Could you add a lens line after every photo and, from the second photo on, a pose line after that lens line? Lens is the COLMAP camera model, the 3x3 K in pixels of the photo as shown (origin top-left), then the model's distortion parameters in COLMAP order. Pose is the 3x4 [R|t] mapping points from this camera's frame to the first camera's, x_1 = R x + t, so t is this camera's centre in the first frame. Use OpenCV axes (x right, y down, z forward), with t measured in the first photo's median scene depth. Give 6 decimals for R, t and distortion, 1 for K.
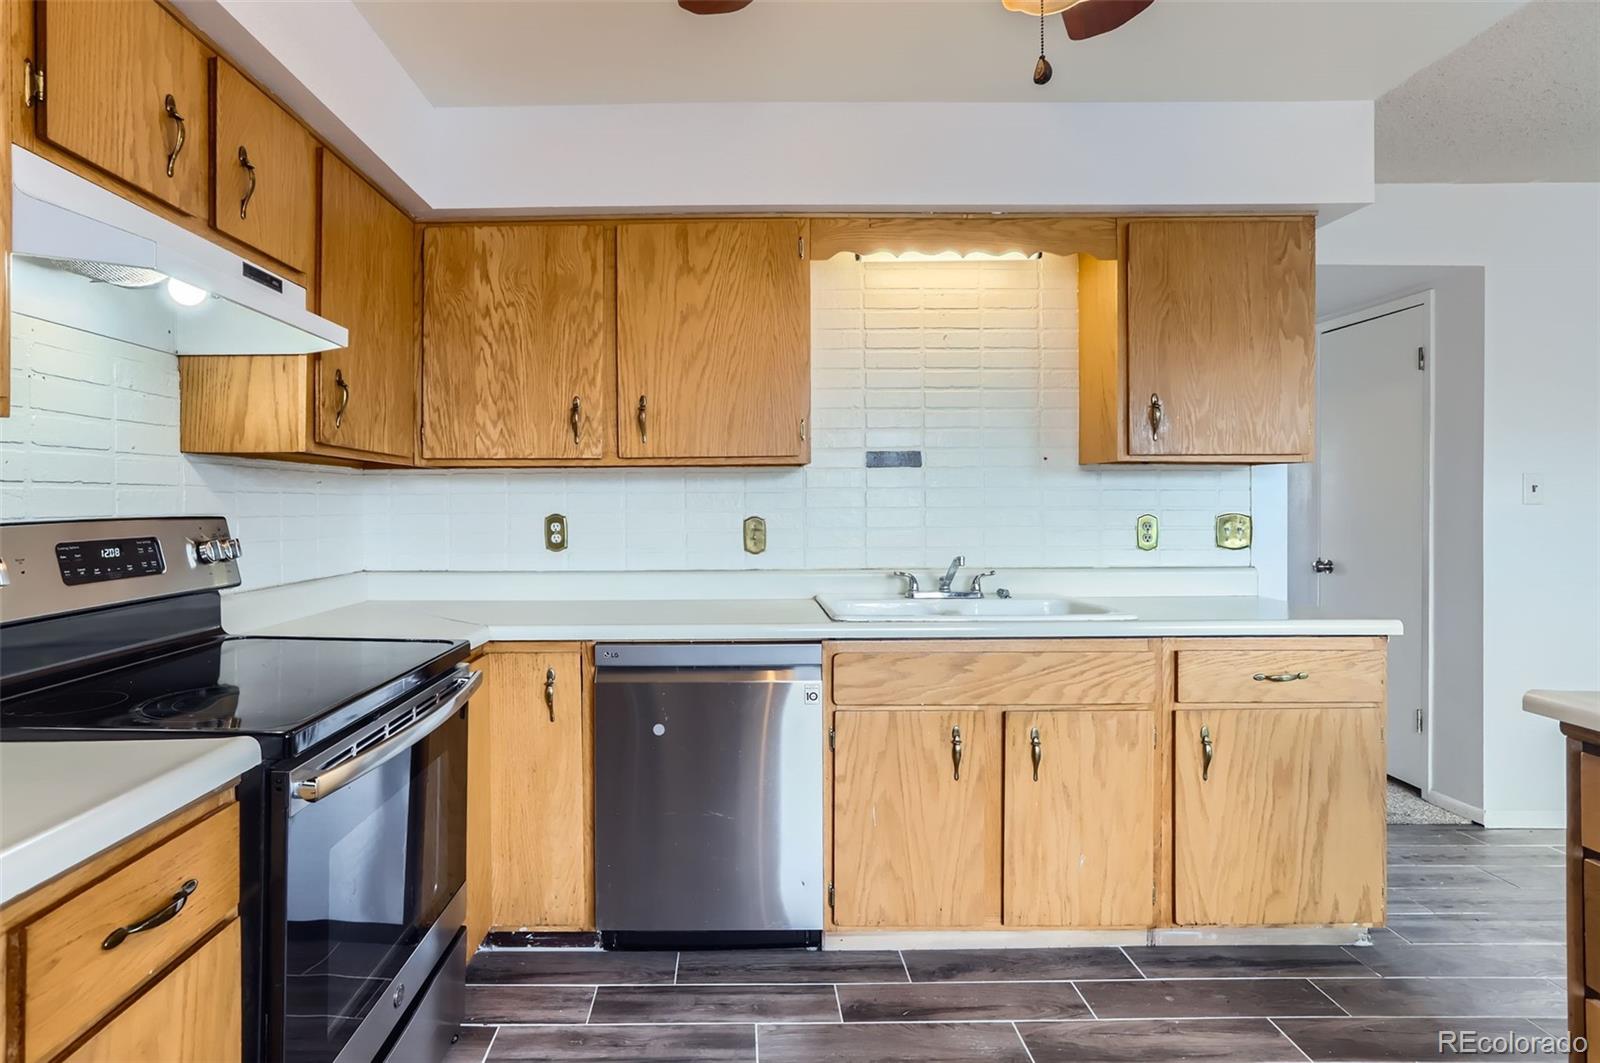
lens RADIAL K [[790.0, 0, 875.0], [0, 790.0, 491.9], [0, 0, 1]] dist [-0.002202, 0.000874]
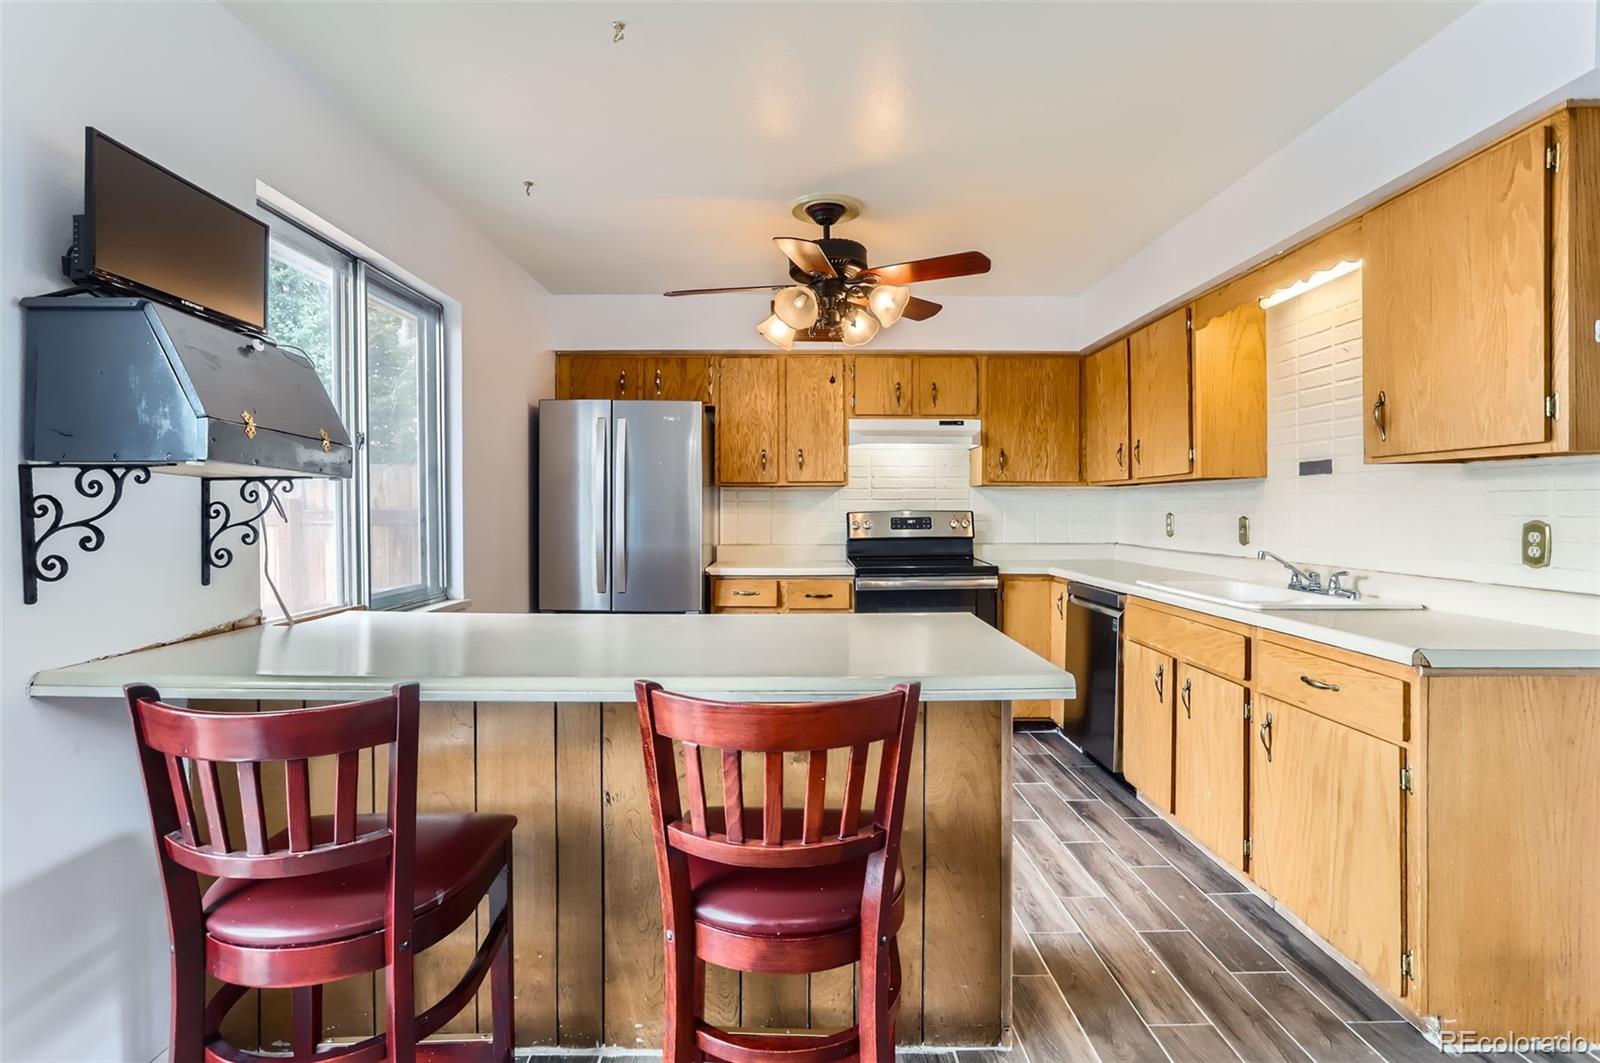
lens RADIAL K [[790.0, 0, 805.6], [0, 790.0, 517.5], [0, 0, 1]] dist [-0.002202, 0.000874]
pose [[0.013566, 0.013814, -0.999813, 1.486244], [0.002643, 0.999901, 0.013851, 0.012441], [0.999904, -0.002831, 0.013528, 0.348250]]
